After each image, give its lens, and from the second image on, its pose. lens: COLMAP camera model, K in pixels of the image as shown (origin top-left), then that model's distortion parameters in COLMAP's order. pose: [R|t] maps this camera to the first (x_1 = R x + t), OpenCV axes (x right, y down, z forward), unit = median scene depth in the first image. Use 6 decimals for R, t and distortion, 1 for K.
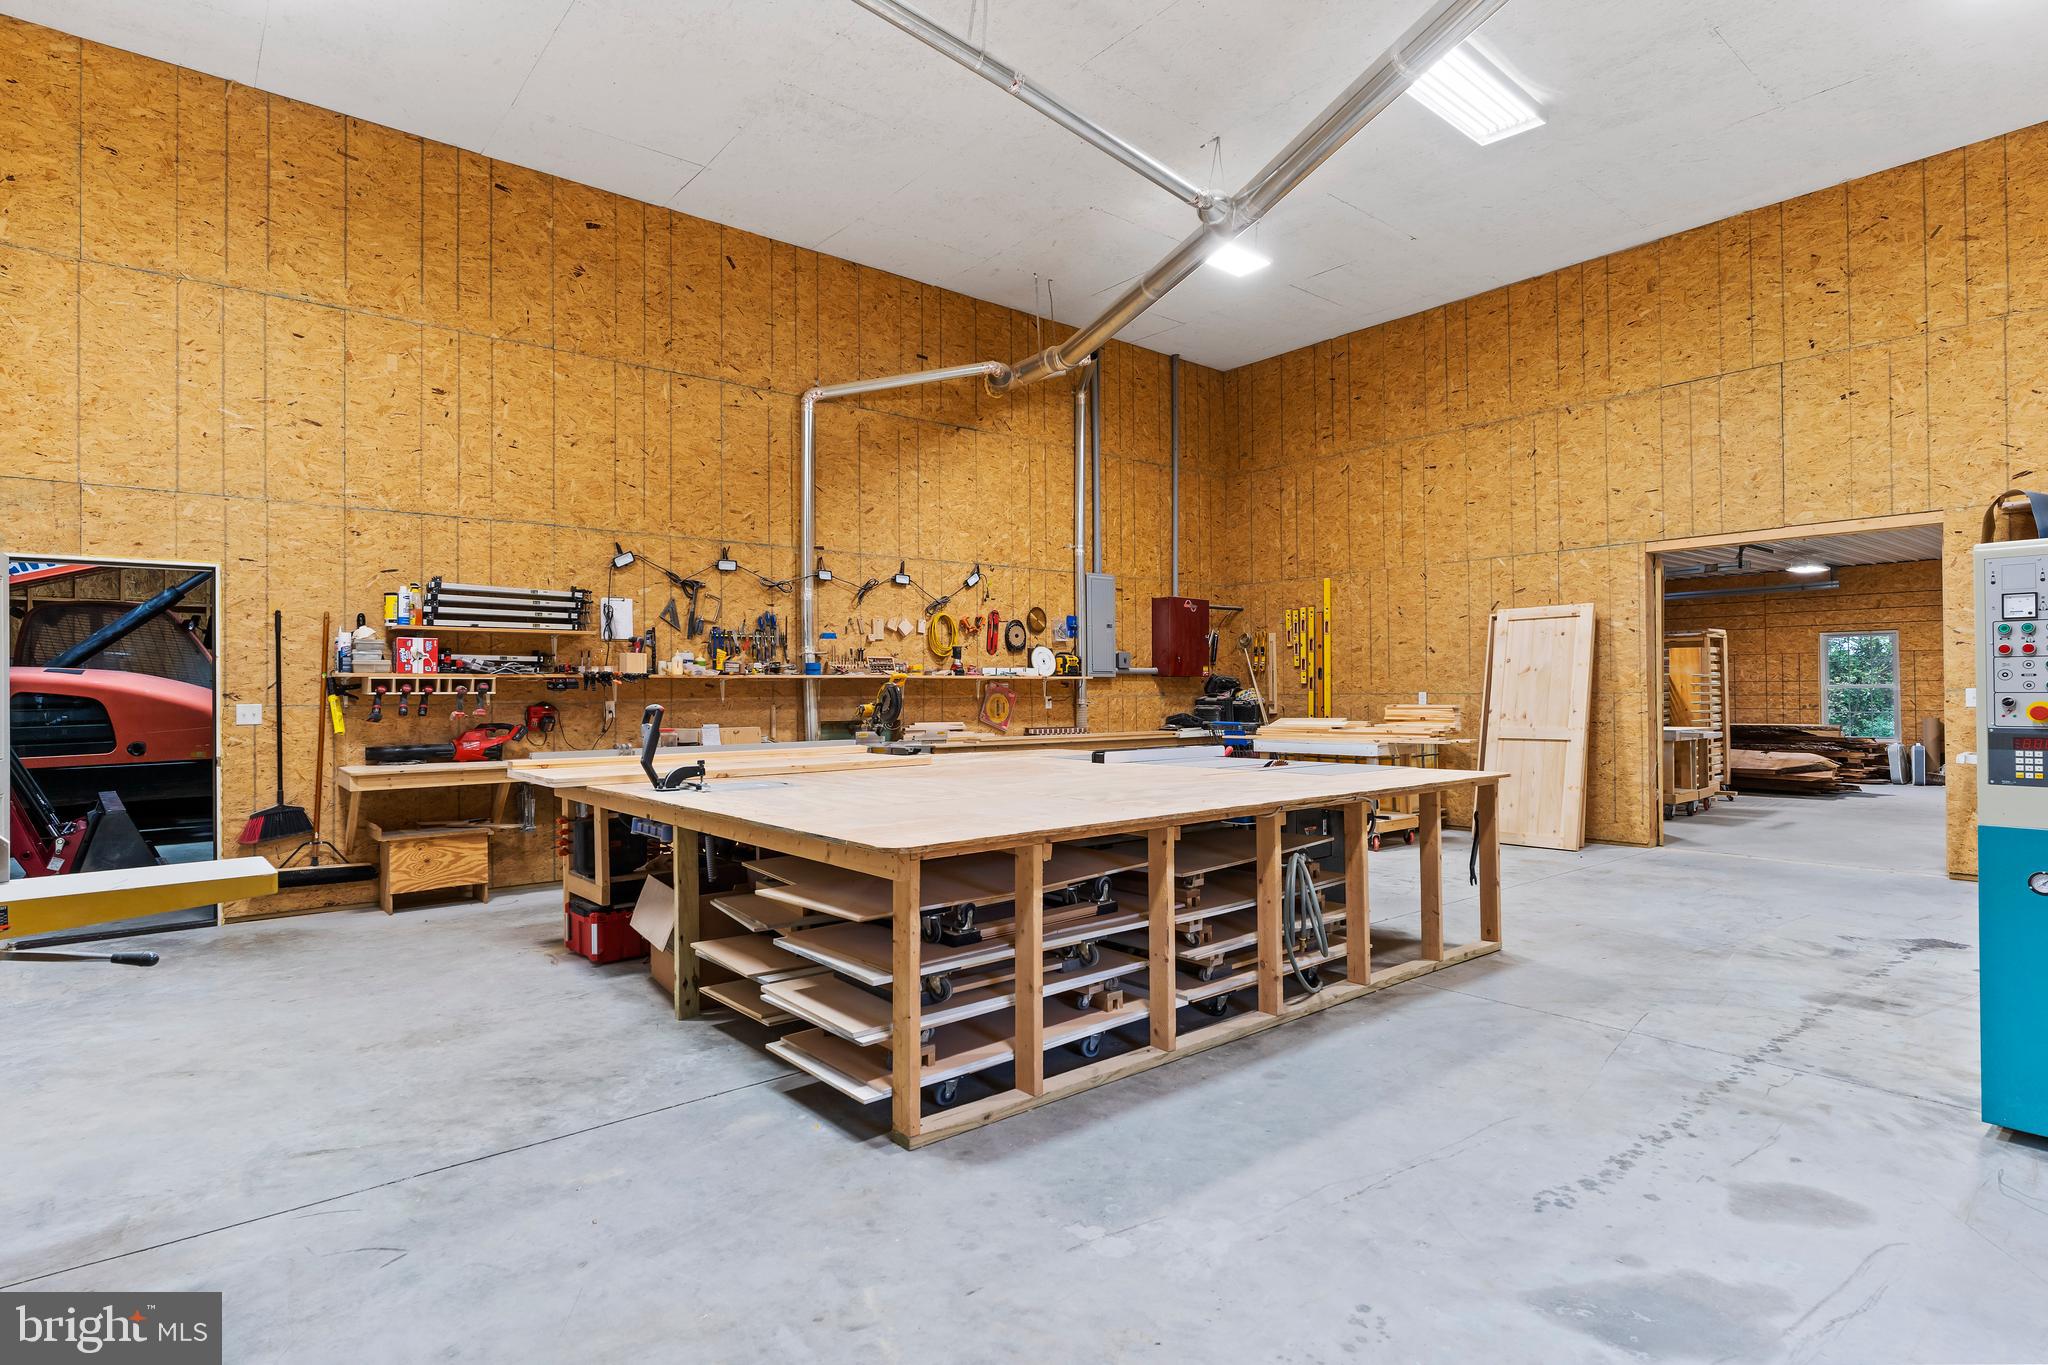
lens RADIAL K [[1040.1, 0, 1015.0], [0, 1040.1, 687.2], [0, 0, 1]] dist [-0.005210, 0.000714]
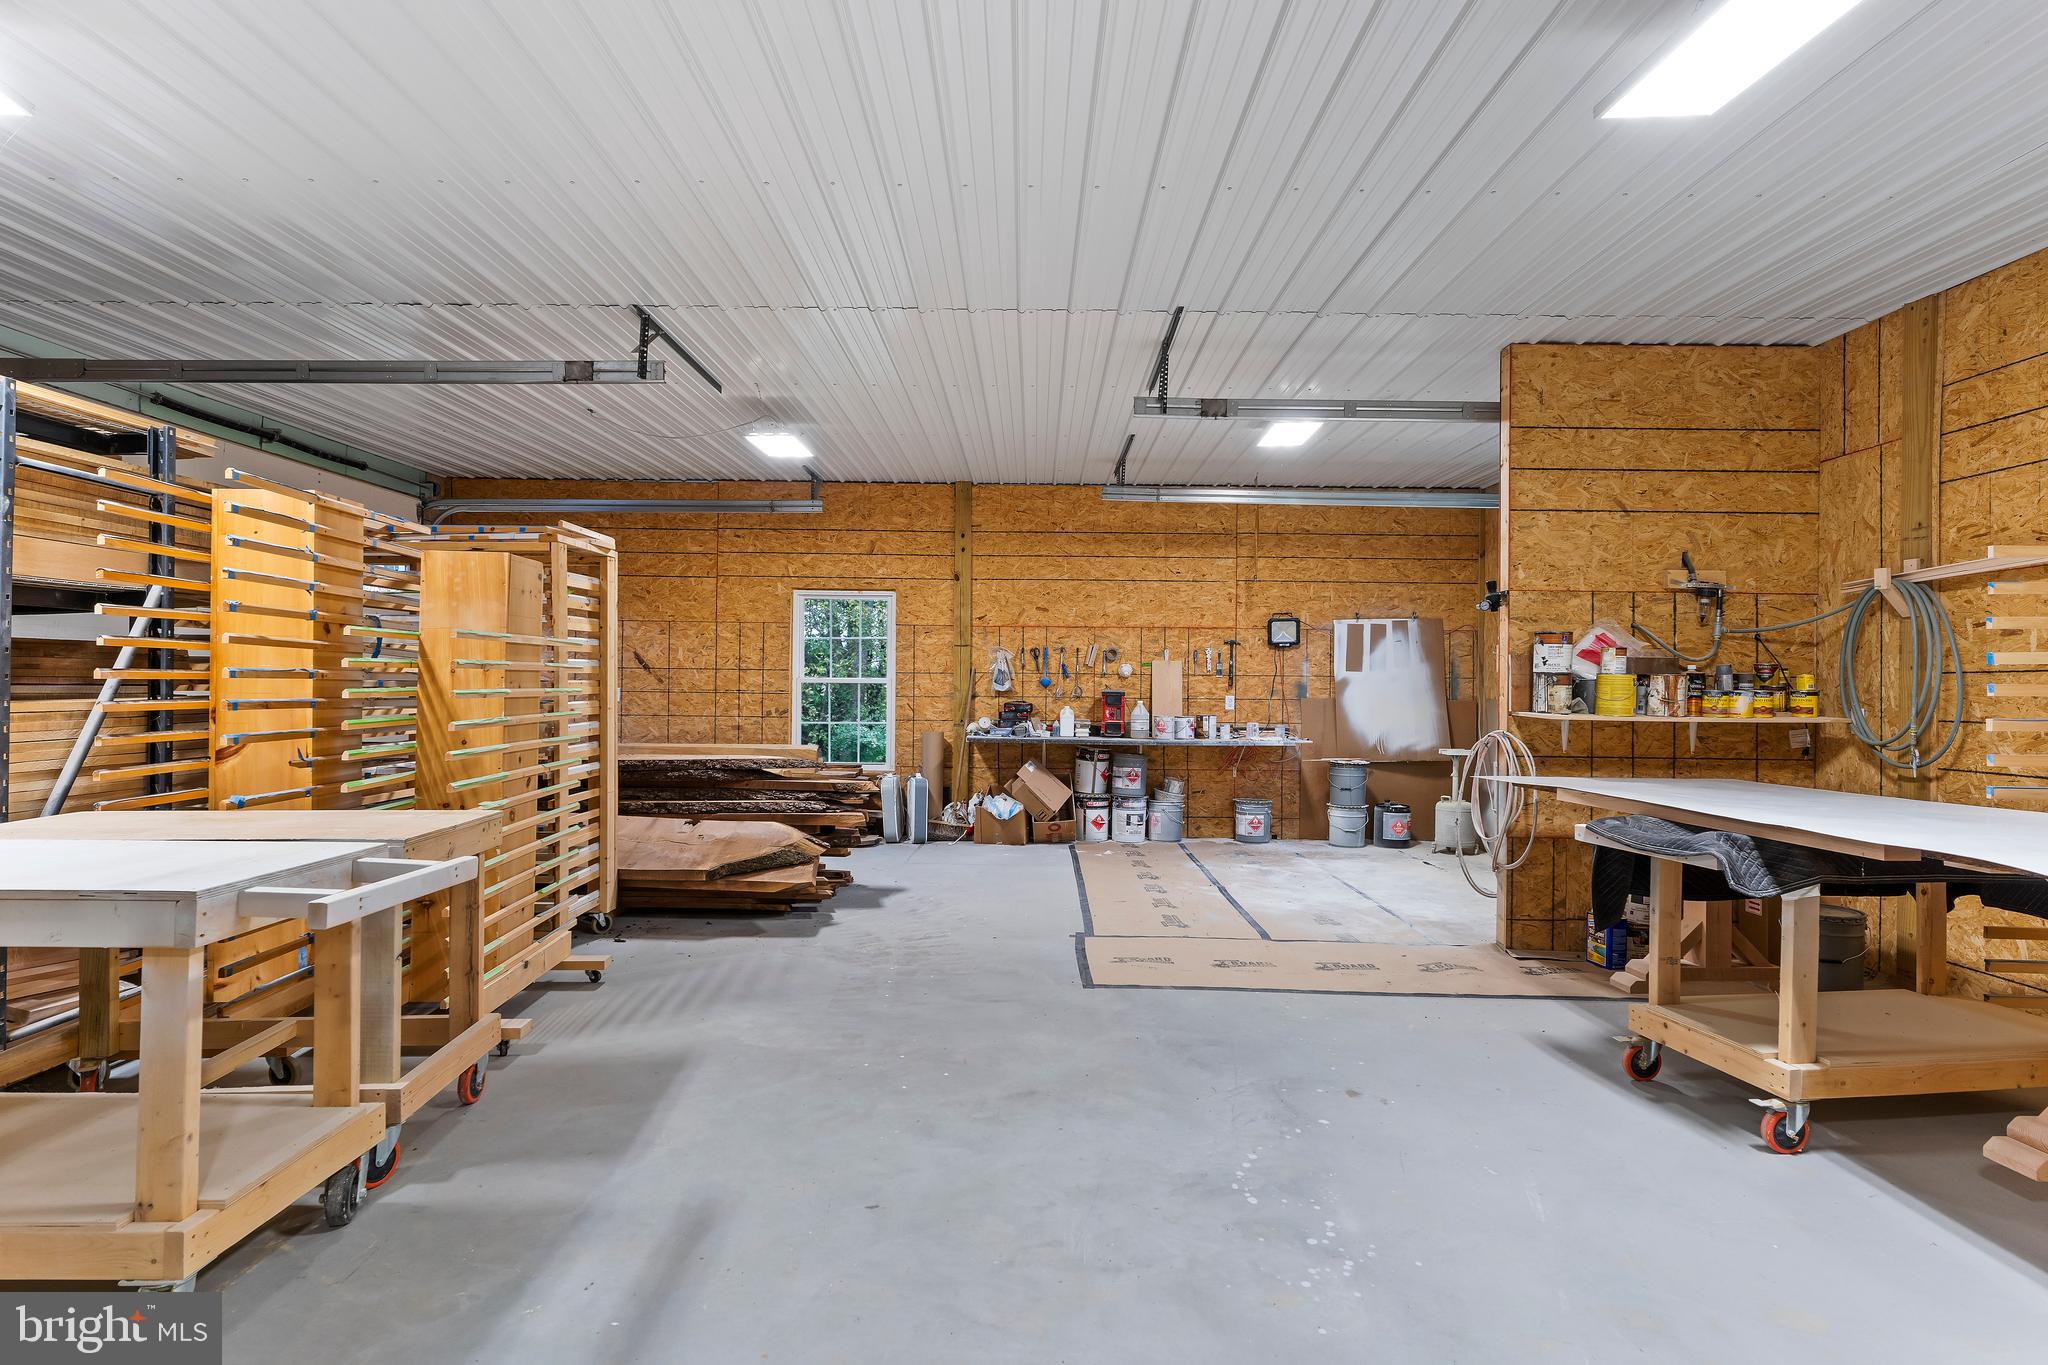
lens RADIAL K [[1040.1, 0, 1020.0], [0, 1040.1, 684.9], [0, 0, 1]] dist [-0.005210, 0.000714]
pose [[0.635997, 0.016124, 0.771523, 0.015772], [-0.023585, 0.999721, -0.001450, 0.000007], [-0.771331, -0.017274, 0.636200, 0.020502]]
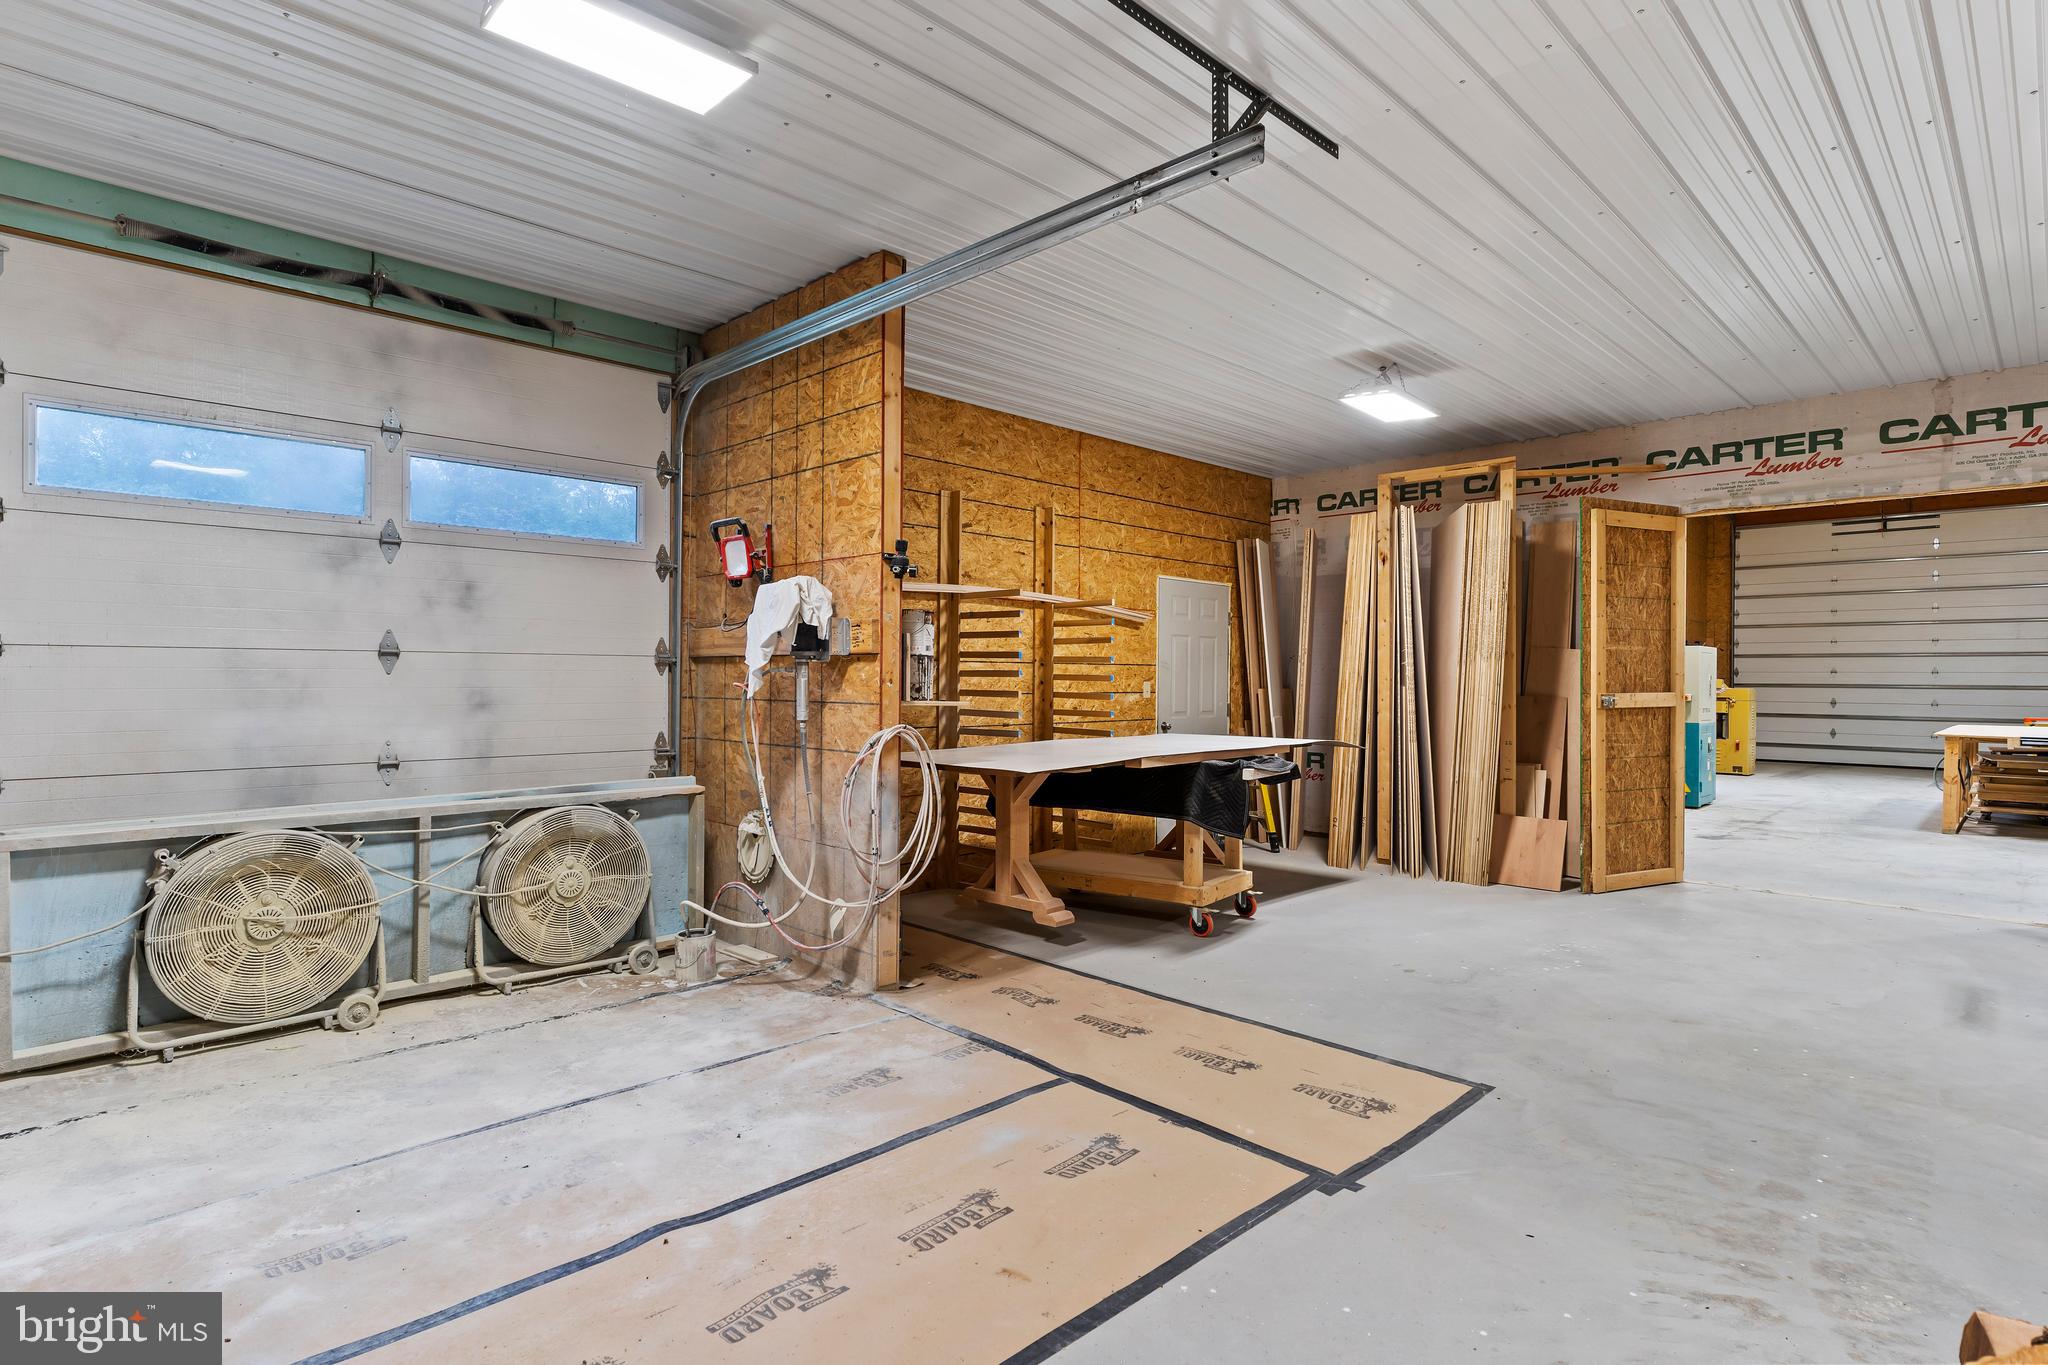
lens RADIAL K [[1040.1, 0, 1023.2], [0, 1040.1, 679.0], [0, 0, 1]] dist [-0.005210, 0.000714]
pose [[-0.995300, -0.000930, -0.096836, 4.407832], [-0.000291, 0.999978, -0.006609, 0.004627], [0.096840, -0.006549, -0.995278, 4.661108]]
